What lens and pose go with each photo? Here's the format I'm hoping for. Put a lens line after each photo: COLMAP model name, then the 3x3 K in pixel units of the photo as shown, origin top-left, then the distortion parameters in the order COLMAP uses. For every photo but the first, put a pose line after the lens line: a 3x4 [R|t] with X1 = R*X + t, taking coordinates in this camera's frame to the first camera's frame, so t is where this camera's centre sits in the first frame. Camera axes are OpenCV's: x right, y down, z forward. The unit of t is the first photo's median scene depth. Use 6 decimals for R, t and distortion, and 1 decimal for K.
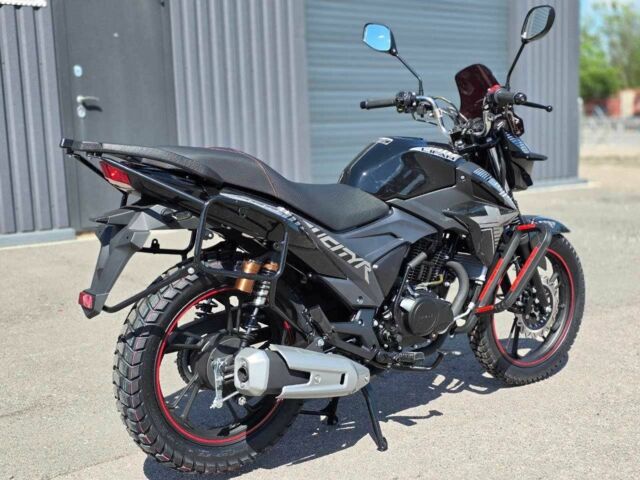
lens RADIAL K [[832.5, 0, 318.9], [0, 832.5, 252.3], [0, 0, 1]] dist [0.228059, -0.004744]
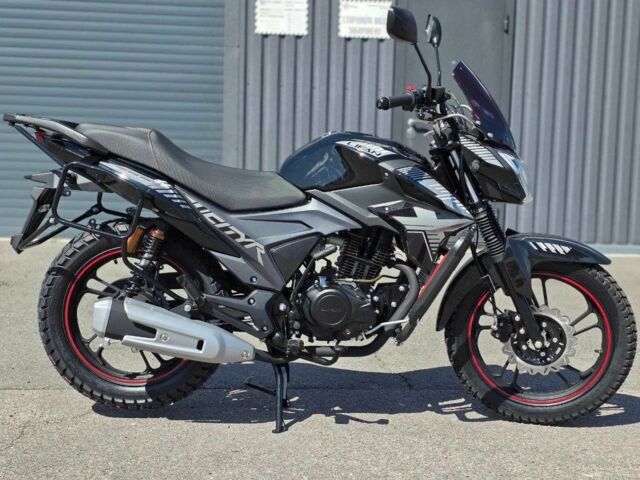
lens RADIAL K [[850.4, 0, 320.7], [0, 850.4, 242.9], [0, 0, 1]] dist [0.188351, -0.514842]
pose [[0.804584, 0.104743, -0.584529, 0.725472], [-0.138377, 0.990294, -0.013017, 0.013281], [0.577492, 0.091359, 0.811269, 0.170150]]
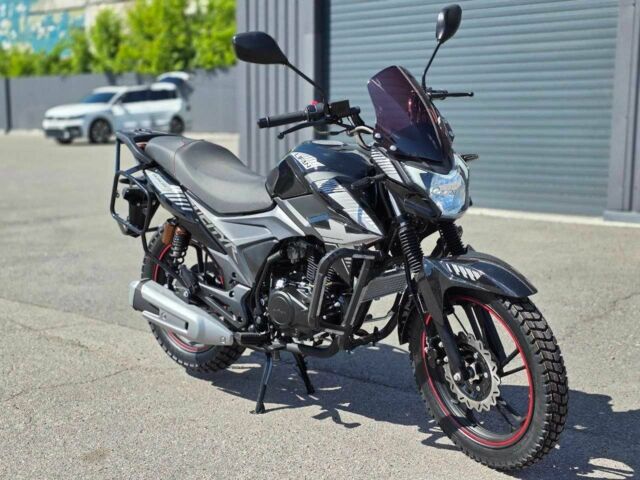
lens RADIAL K [[850.4, 0, 320.7], [0, 850.4, 242.9], [0, 0, 1]] dist [0.188351, -0.514842]
pose [[0.191426, 0.179688, -0.964919, 1.209434], [-0.141452, 0.977887, 0.154041, -0.188226], [0.971261, 0.107002, 0.212610, 0.839639]]
